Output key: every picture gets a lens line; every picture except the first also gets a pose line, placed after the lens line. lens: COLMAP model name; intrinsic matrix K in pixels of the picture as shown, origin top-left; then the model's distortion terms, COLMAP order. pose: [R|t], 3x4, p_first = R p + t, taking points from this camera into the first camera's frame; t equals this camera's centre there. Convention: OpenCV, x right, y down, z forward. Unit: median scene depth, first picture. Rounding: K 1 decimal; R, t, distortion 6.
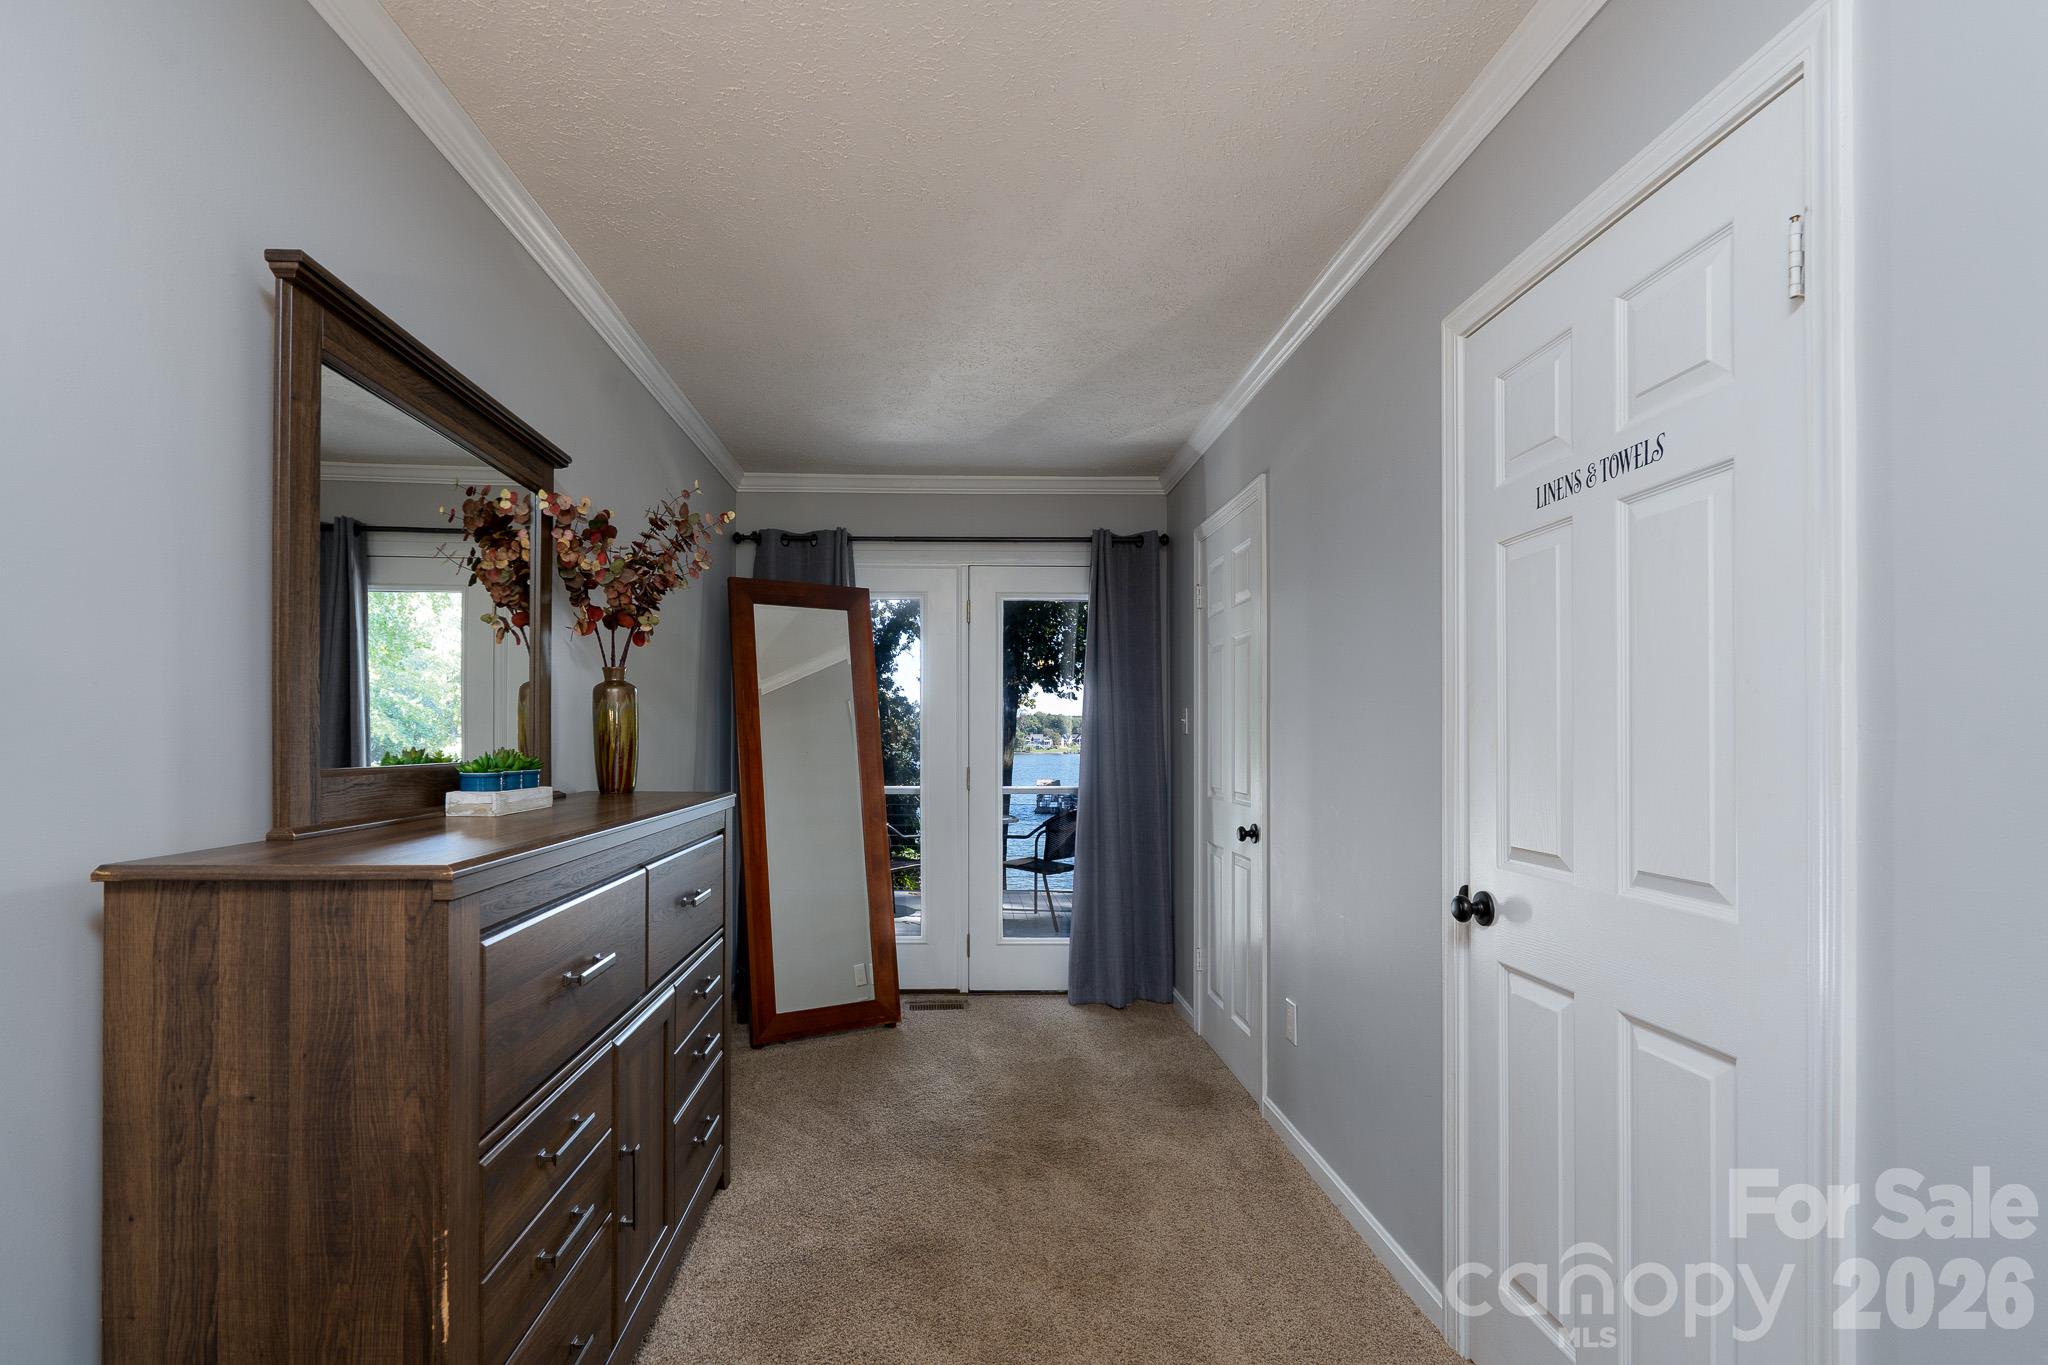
lens RADIAL K [[957.1, 0, 1015.0], [0, 957.1, 738.3], [0, 0, 1]] dist [0.000465, 0.000164]
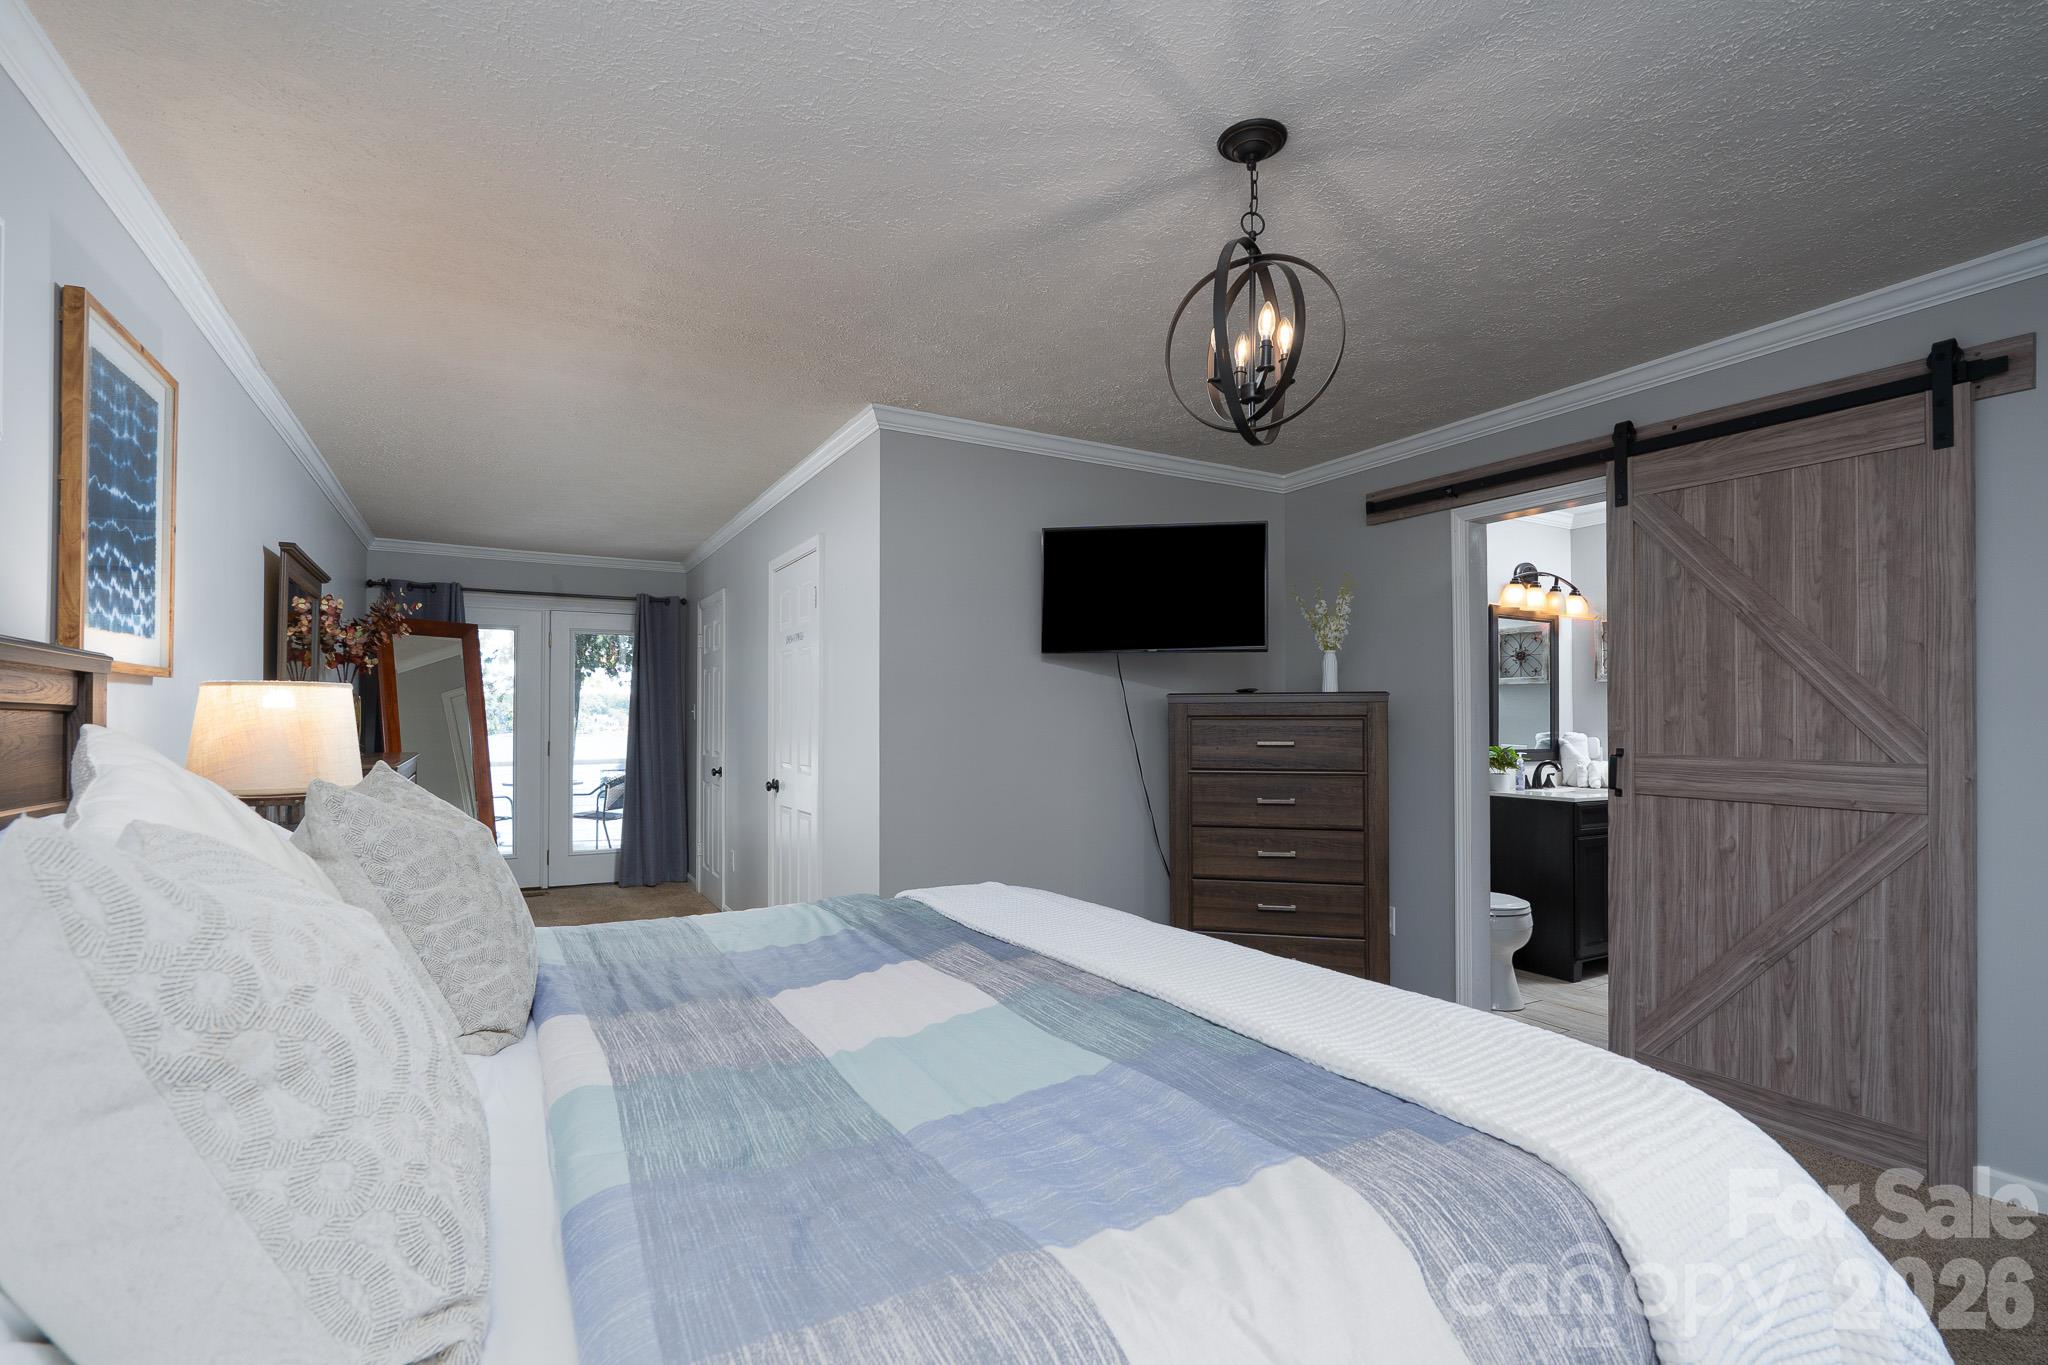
lens RADIAL K [[928.3, 0, 1016.7], [0, 928.3, 699.0], [0, 0, 1]] dist [-0.001365, -0.000125]
pose [[0.903048, 0.006582, 0.429489, -0.011094], [0.002612, 0.999780, -0.020814, -0.005317], [-0.429532, 0.019918, 0.902832, -0.685709]]
